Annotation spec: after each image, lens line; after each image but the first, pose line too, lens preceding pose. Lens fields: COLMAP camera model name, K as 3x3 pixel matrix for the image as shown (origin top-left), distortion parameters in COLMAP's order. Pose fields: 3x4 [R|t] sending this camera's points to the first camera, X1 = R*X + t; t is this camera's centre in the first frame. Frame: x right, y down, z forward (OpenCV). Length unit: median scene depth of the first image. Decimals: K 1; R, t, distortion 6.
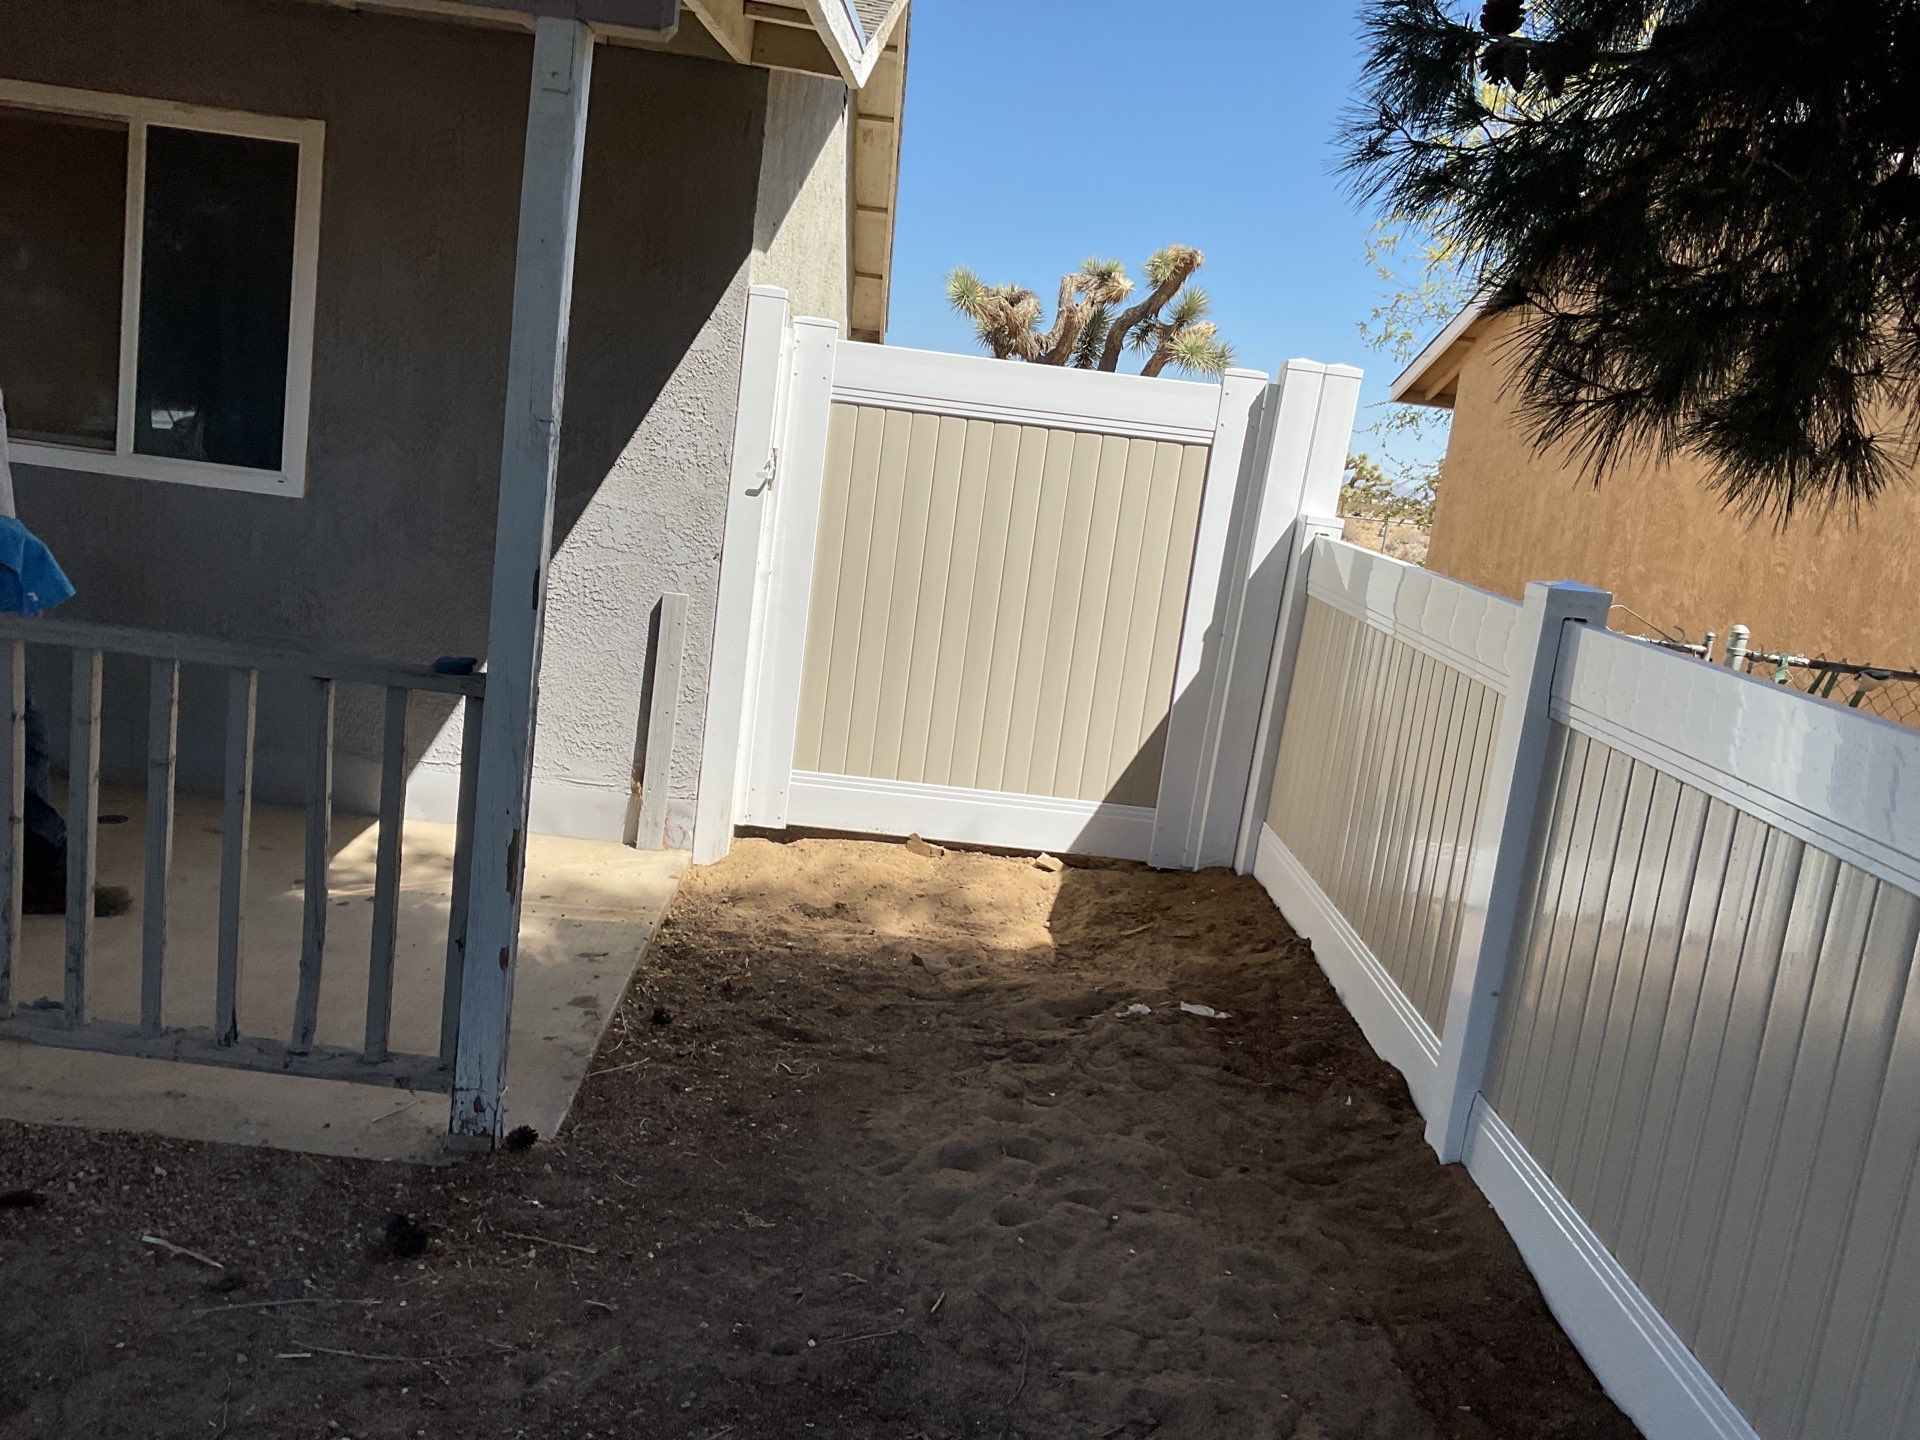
lens RADIAL K [[1554.2, 0, 947.3], [0, 1554.2, 728.1], [0, 0, 1]] dist [0.105924, -0.155629]
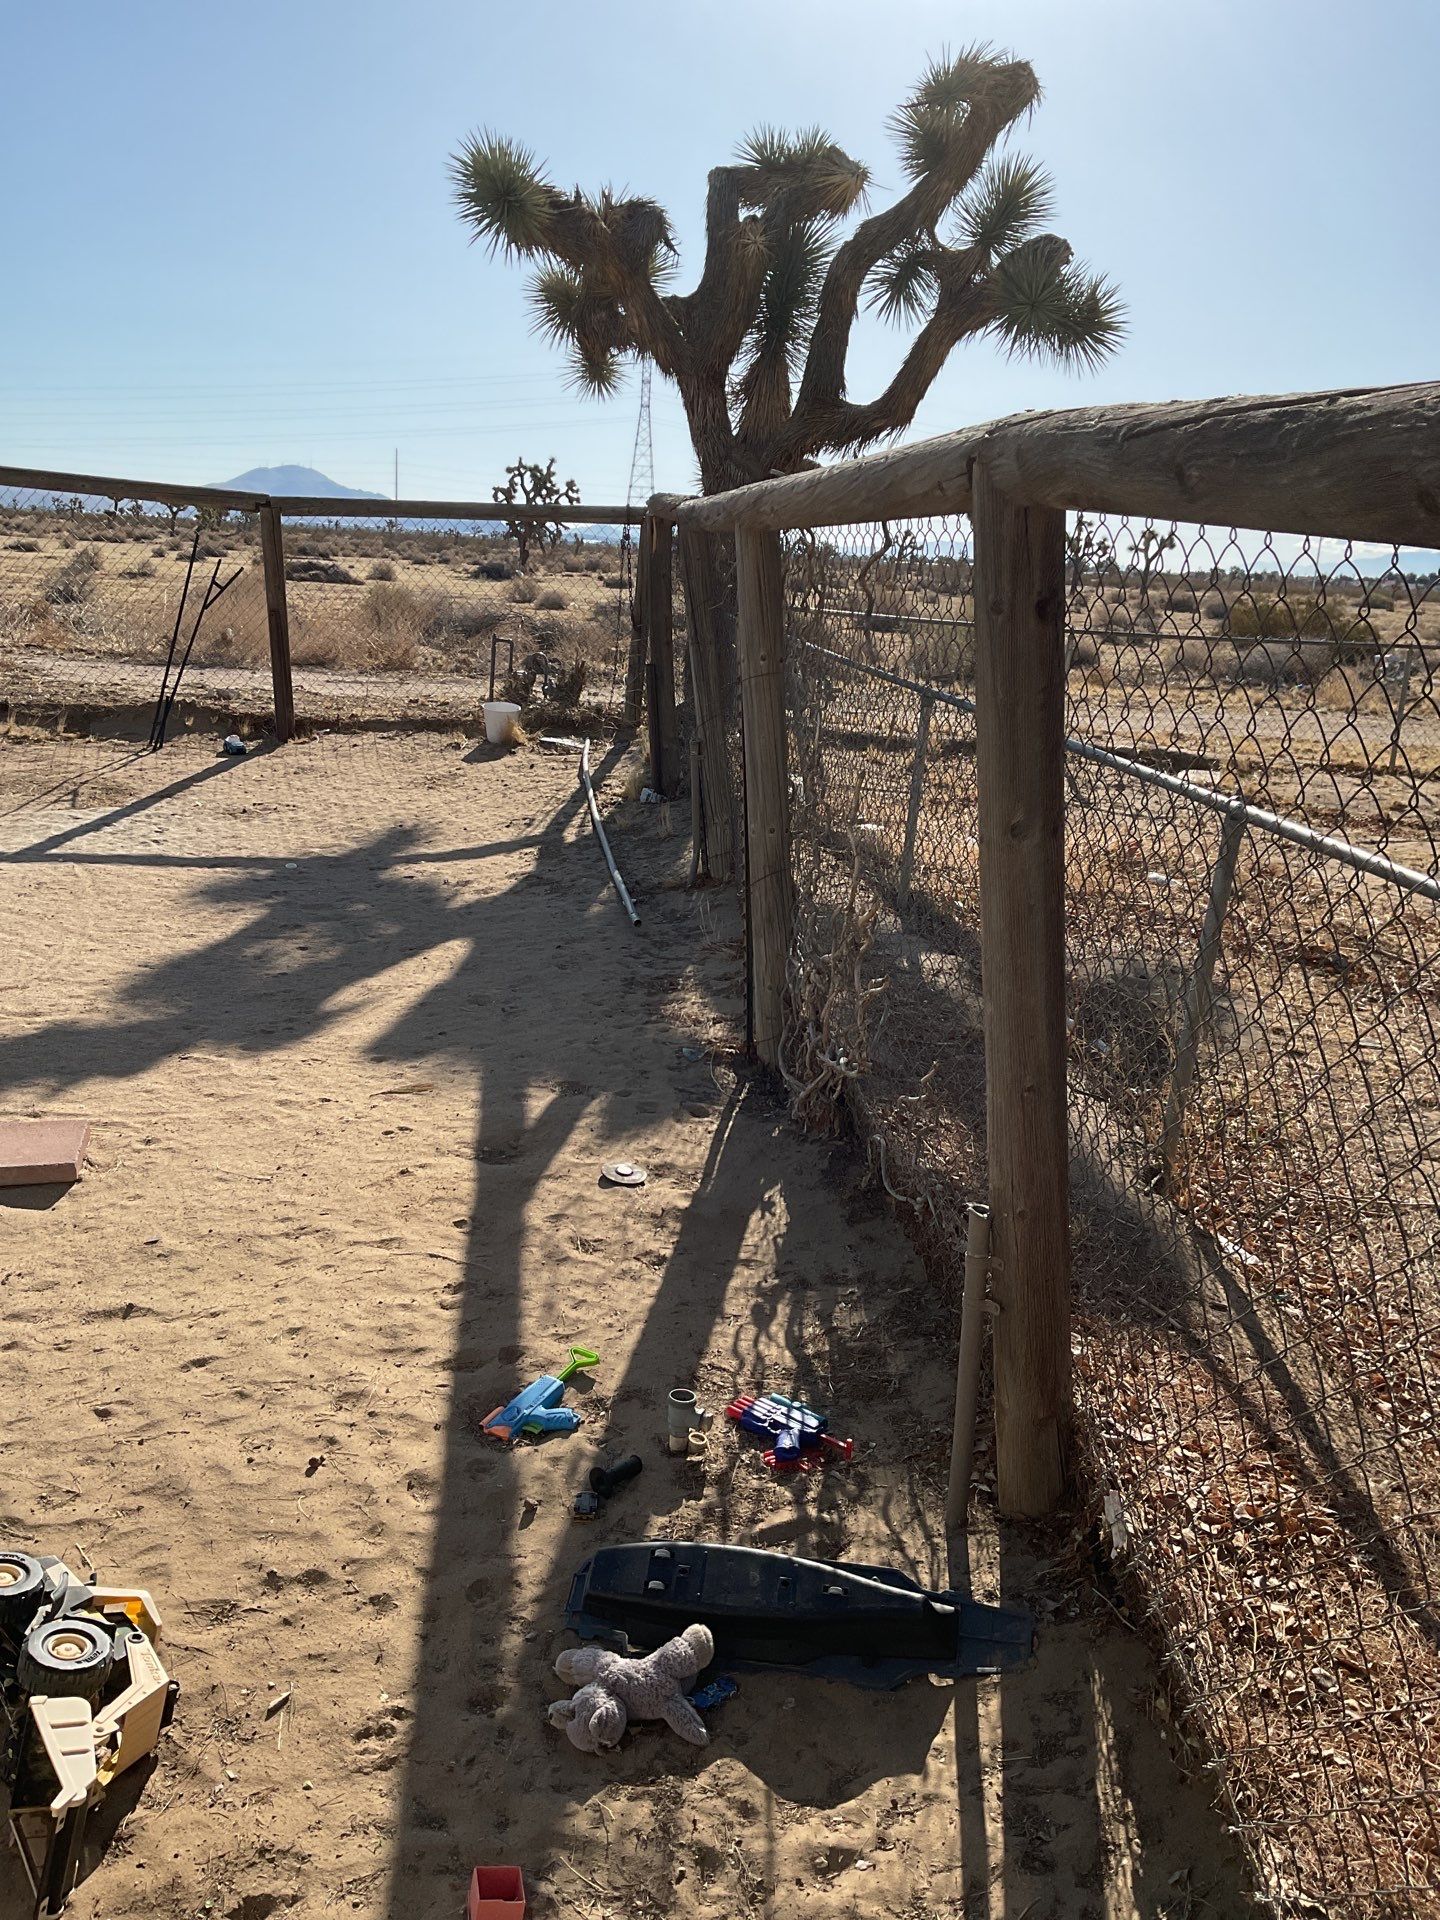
lens RADIAL K [[1561.0, 0, 700.6], [0, 1561.0, 964.1], [0, 0, 1]] dist [-0.001928, -0.000810]
pose [[0.992555, -0.092018, 0.079790, 0.049801], [0.084267, 0.991847, 0.095600, -0.431880], [-0.087936, -0.088165, 0.992217, 2.293490]]
